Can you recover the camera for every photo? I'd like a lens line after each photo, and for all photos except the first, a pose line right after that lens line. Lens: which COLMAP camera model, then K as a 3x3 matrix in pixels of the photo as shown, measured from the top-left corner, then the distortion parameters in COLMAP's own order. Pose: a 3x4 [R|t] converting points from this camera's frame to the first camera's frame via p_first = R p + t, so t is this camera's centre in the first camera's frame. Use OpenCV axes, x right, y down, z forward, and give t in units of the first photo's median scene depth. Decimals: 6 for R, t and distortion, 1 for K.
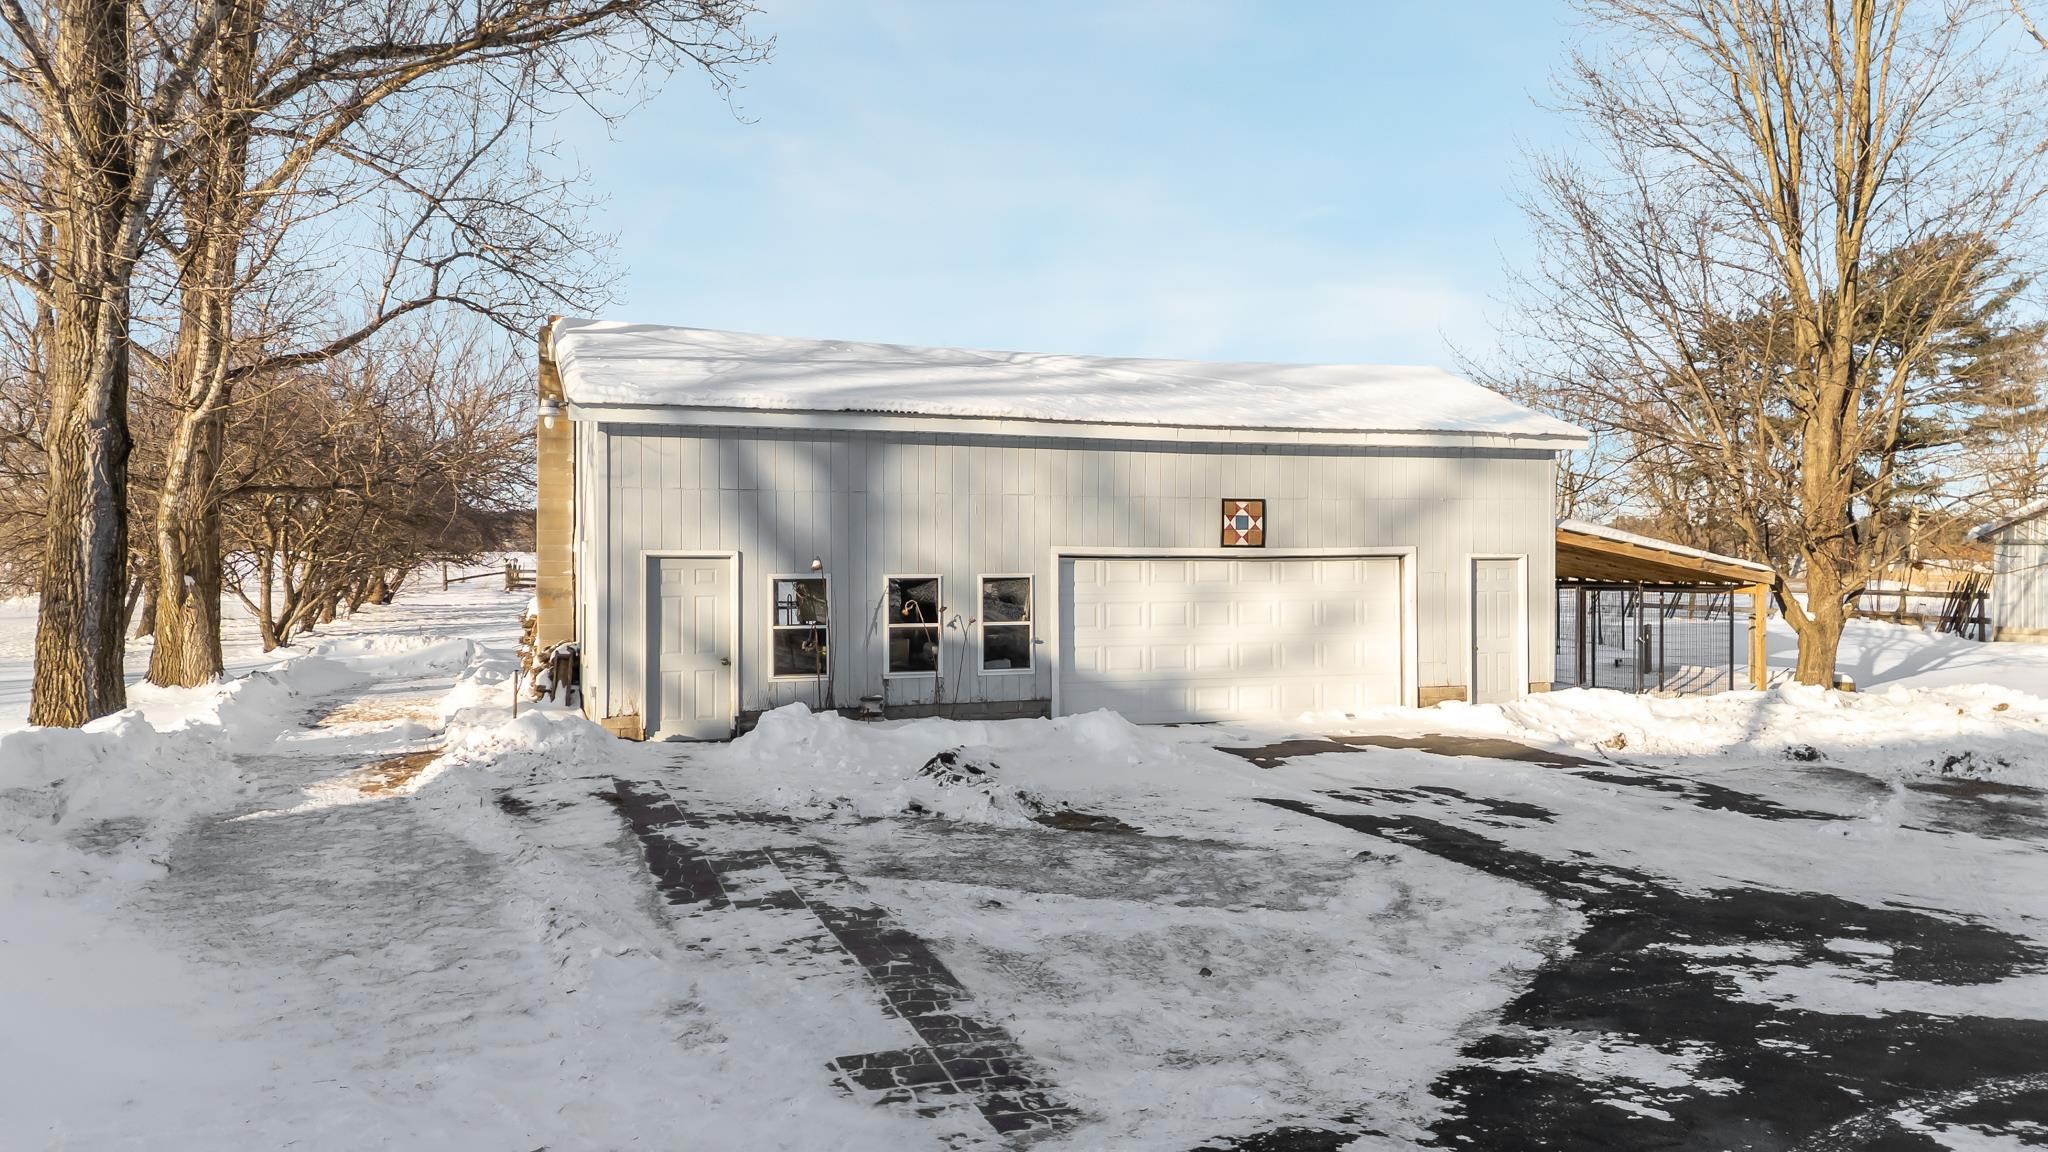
lens RADIAL K [[1499.1, 0, 1024.0], [0, 1499.1, 575.4], [0, 0, 1]] dist [0.068835, -0.016026]
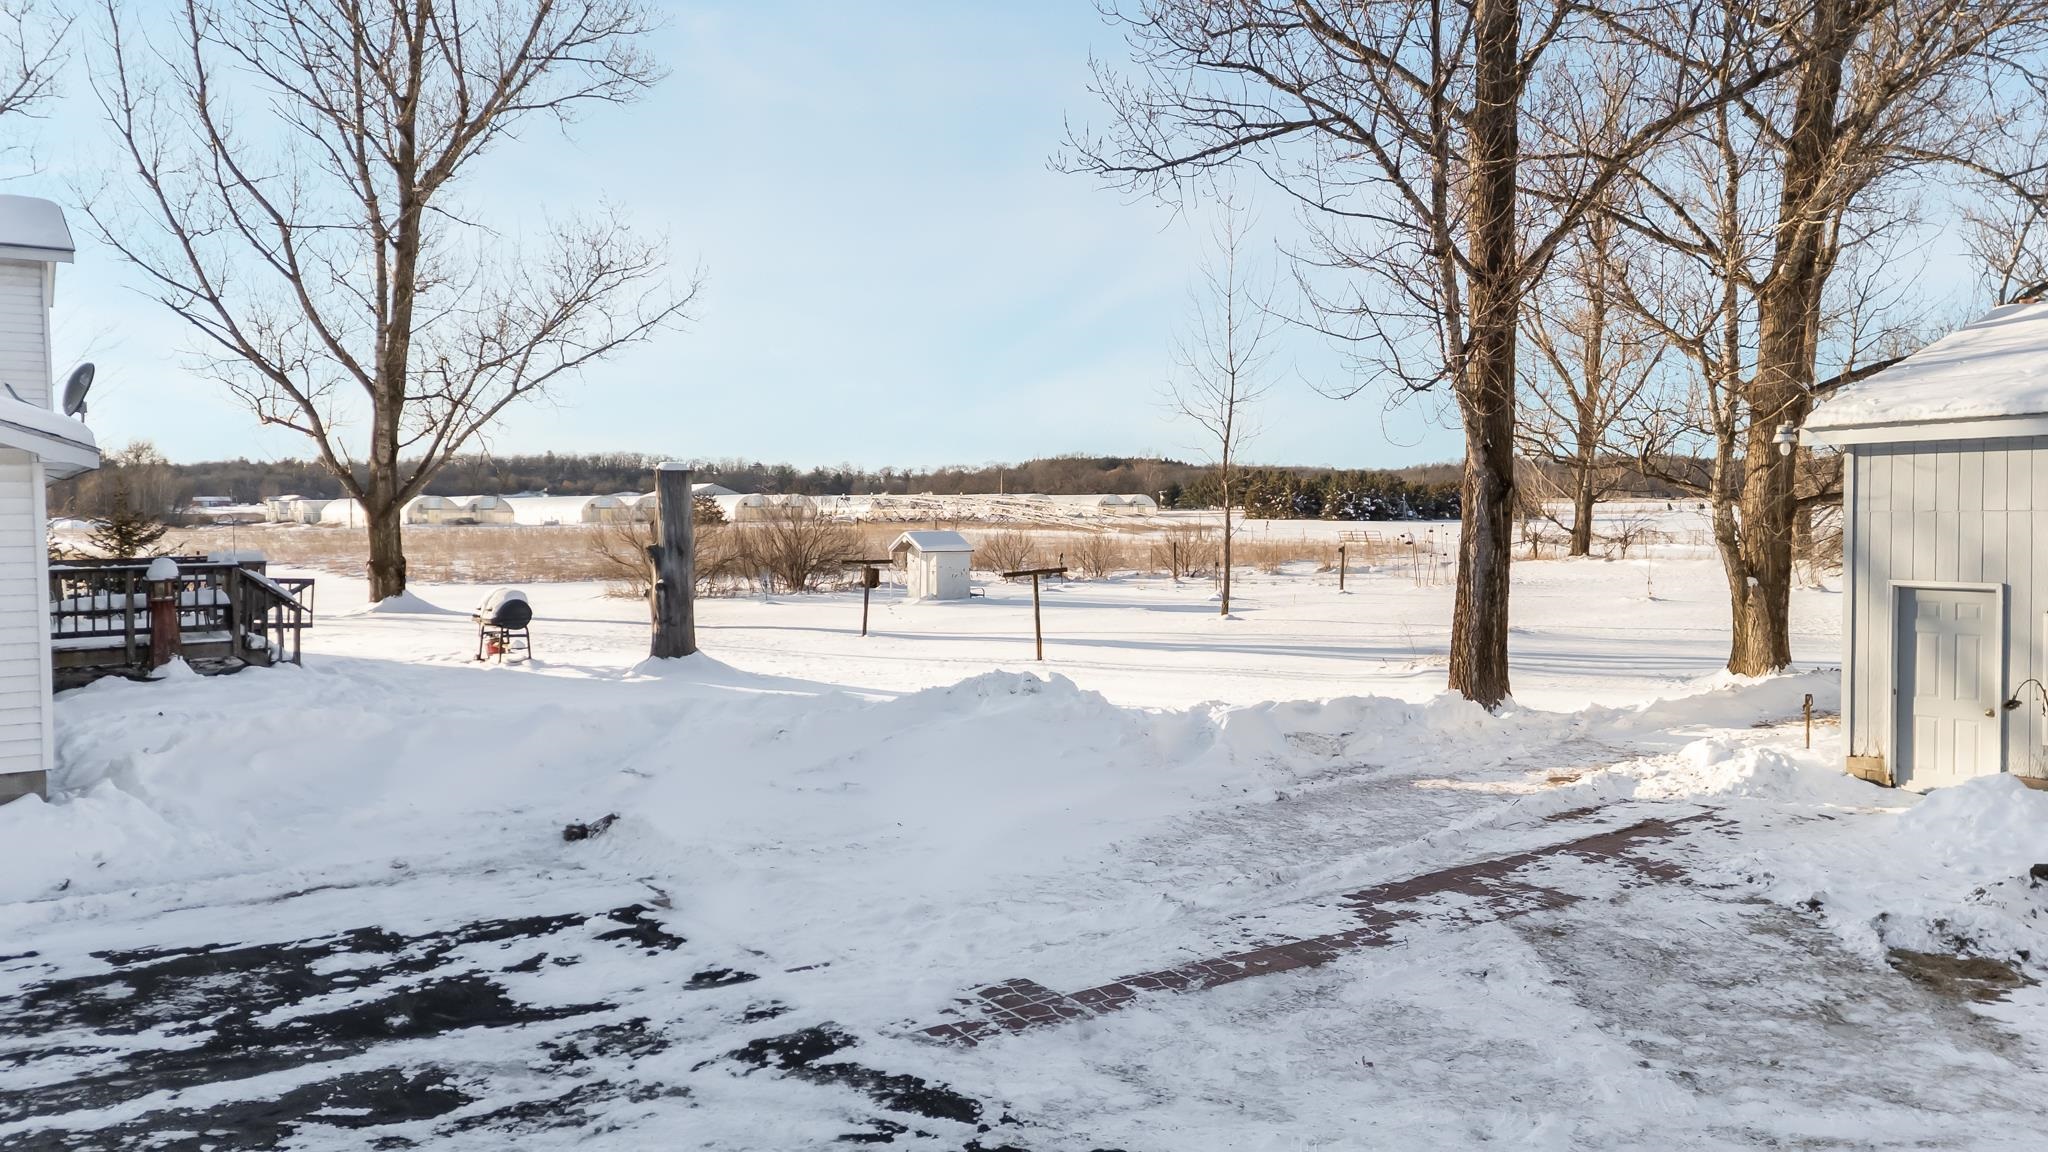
lens RADIAL K [[1499.1, 0, 1023.2], [0, 1499.1, 570.0], [0, 0, 1]] dist [0.068835, -0.016026]
pose [[0.258584, 0.033699, -0.965401, 1.250135], [-0.006197, 0.999429, 0.033226, -0.123919], [0.965969, -0.002609, 0.258645, 0.606776]]
